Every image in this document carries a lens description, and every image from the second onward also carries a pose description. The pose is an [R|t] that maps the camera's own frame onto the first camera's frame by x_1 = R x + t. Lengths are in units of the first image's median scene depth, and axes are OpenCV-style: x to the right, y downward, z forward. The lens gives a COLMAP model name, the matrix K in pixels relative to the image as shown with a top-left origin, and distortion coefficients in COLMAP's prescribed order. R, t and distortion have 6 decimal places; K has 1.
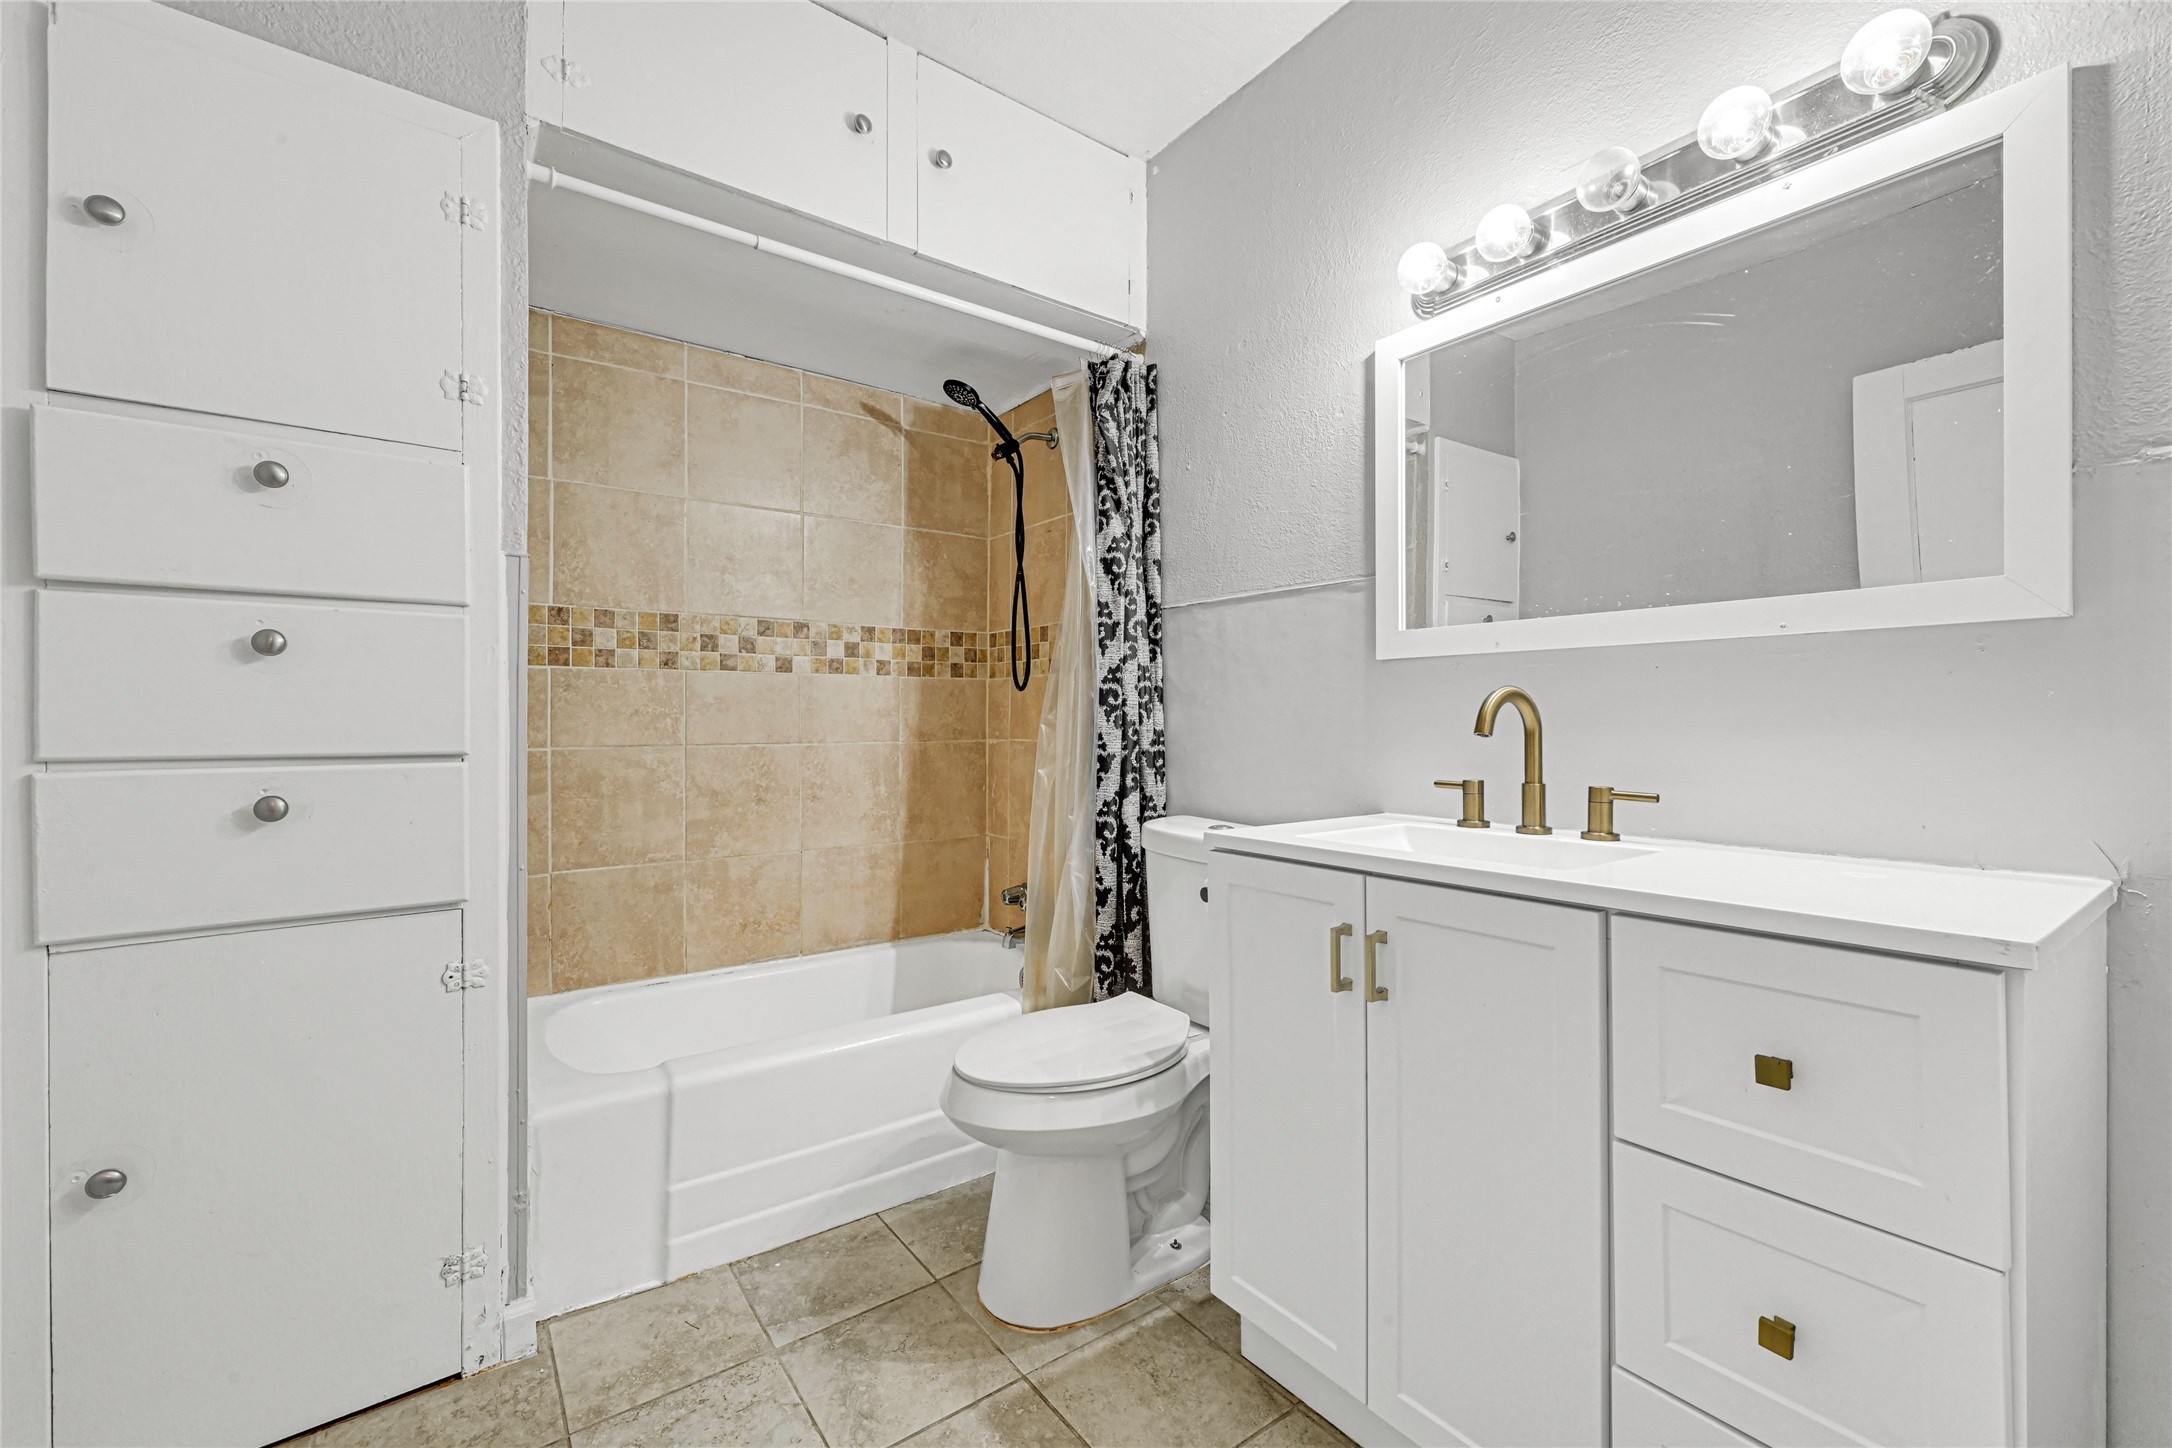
lens RADIAL K [[896.6, 0, 1081.4], [0, 896.6, 720.0], [0, 0, 1]] dist [0.001384, -0.000128]
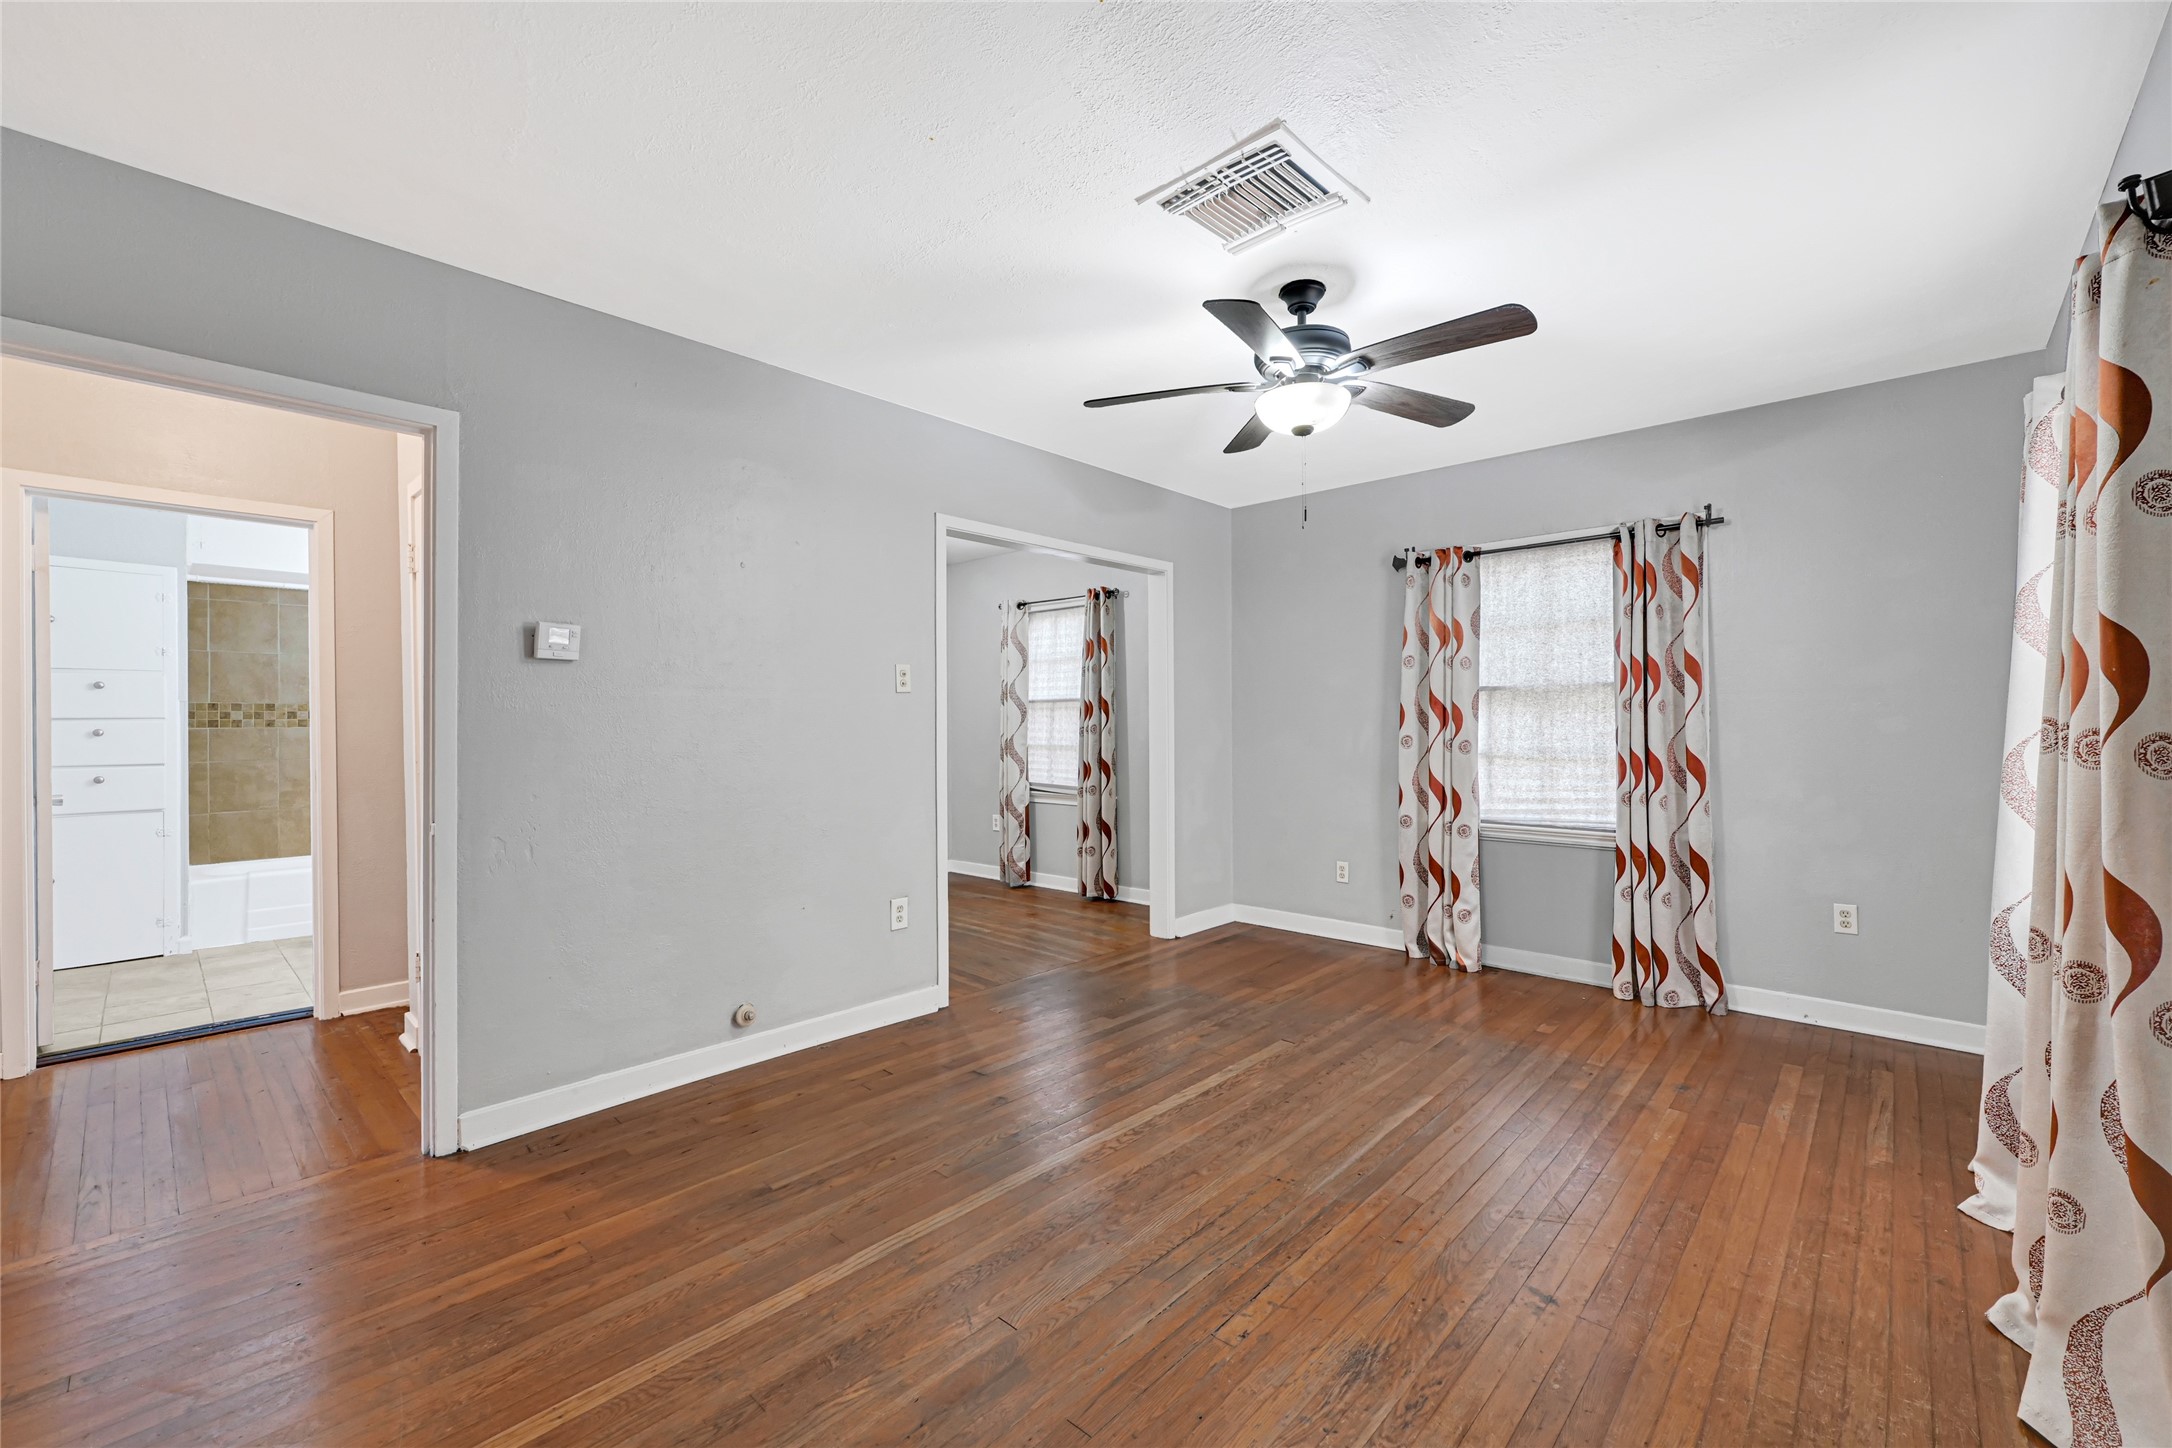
lens RADIAL K [[896.6, 0, 1092.4], [0, 896.6, 722.0], [0, 0, 1]] dist [0.001384, -0.000128]
pose [[0.982783, -0.003437, 0.184731, 1.266927], [0.004038, 0.999988, -0.002877, -0.057297], [-0.184719, 0.003573, 0.982785, -1.770031]]
